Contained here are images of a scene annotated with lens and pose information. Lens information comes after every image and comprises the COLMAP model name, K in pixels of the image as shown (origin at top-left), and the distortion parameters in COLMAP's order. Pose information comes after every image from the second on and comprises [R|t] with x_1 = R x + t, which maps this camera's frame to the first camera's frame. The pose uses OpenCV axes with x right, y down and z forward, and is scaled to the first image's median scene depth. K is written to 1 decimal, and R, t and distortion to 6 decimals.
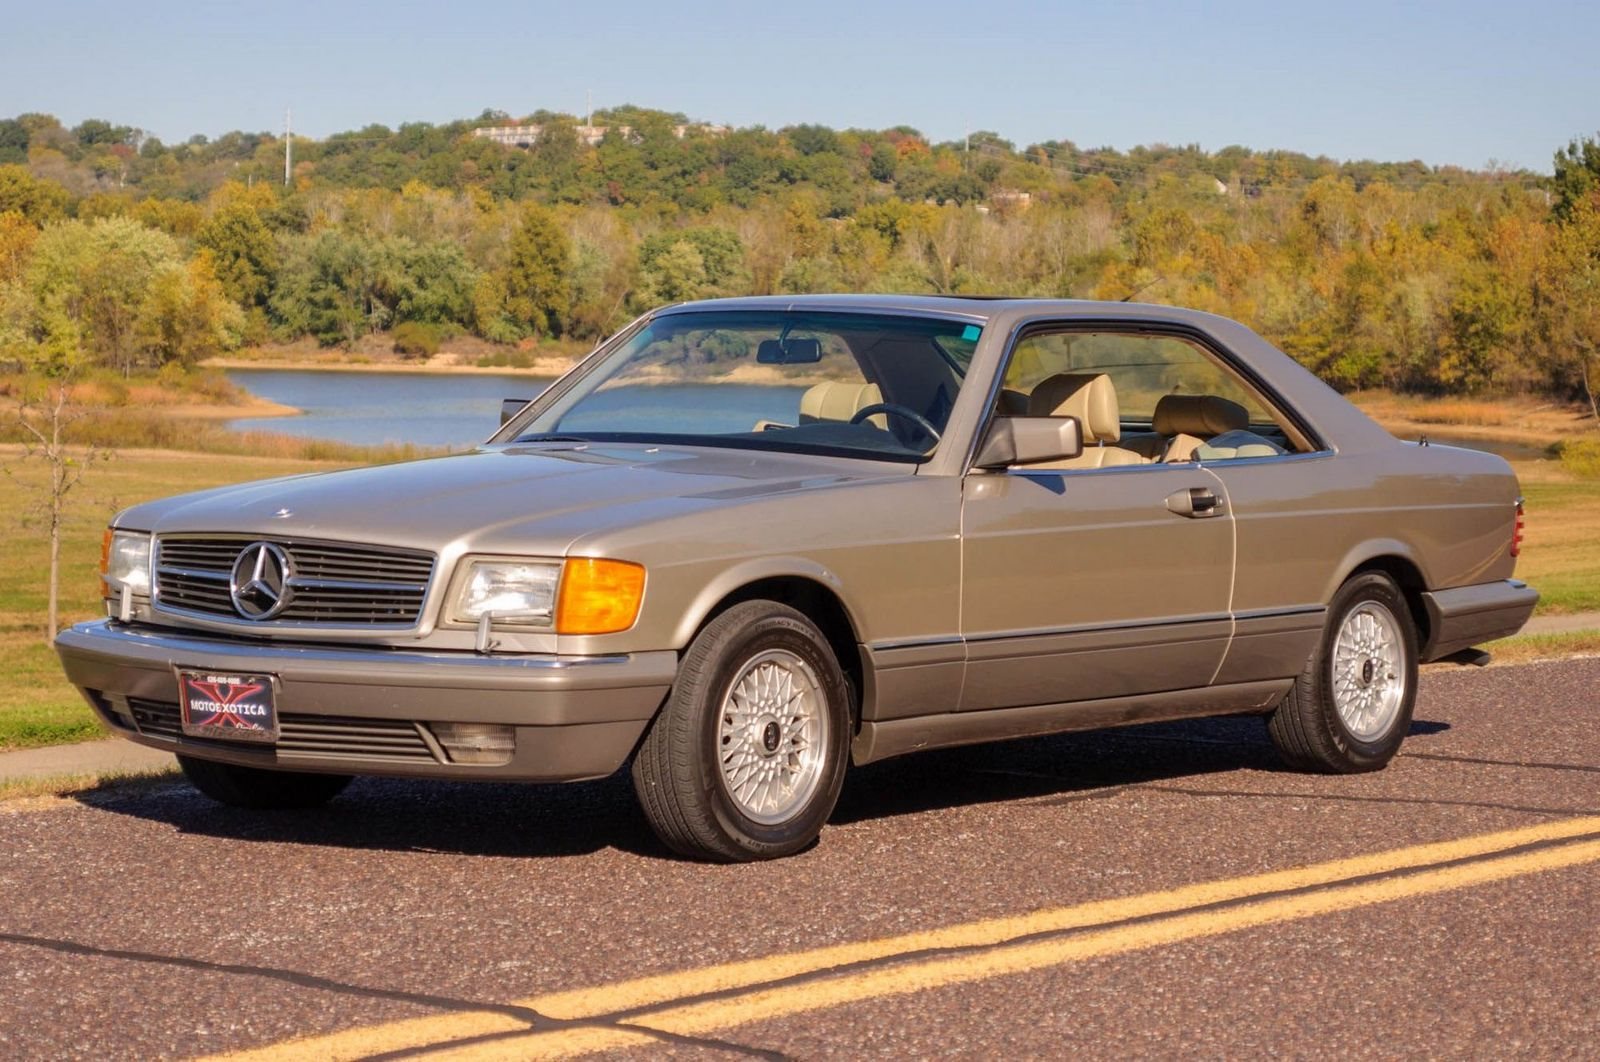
lens RADIAL K [[3945.3, 0, 800.0], [0, 3945.3, 531.0], [0, 0, 1]] dist [0.008846, -0.087301]
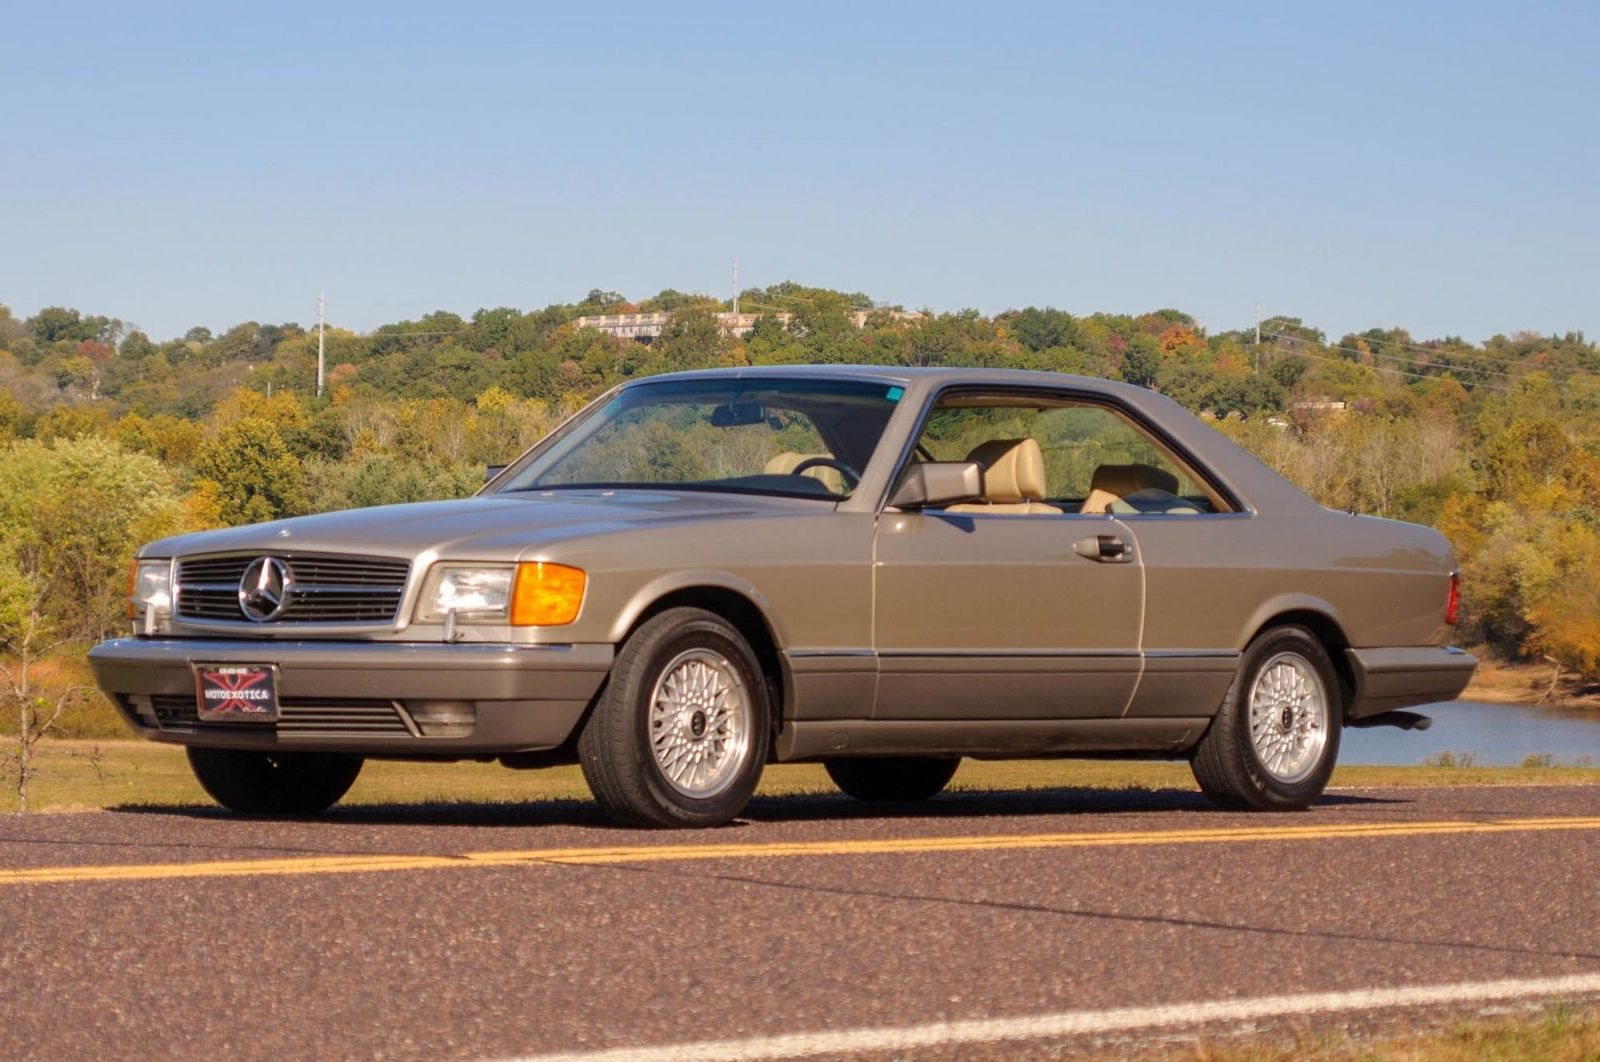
lens RADIAL K [[5820.2, 0, 800.0], [0, 5820.2, 531.0], [0, 0, 1]] dist [0.060462, -2.623939]
pose [[0.998869, -0.003934, -0.047374, 0.091491], [0.000728, 0.997719, -0.067507, 0.097395], [0.047532, 0.067396, 0.996593, -0.630482]]
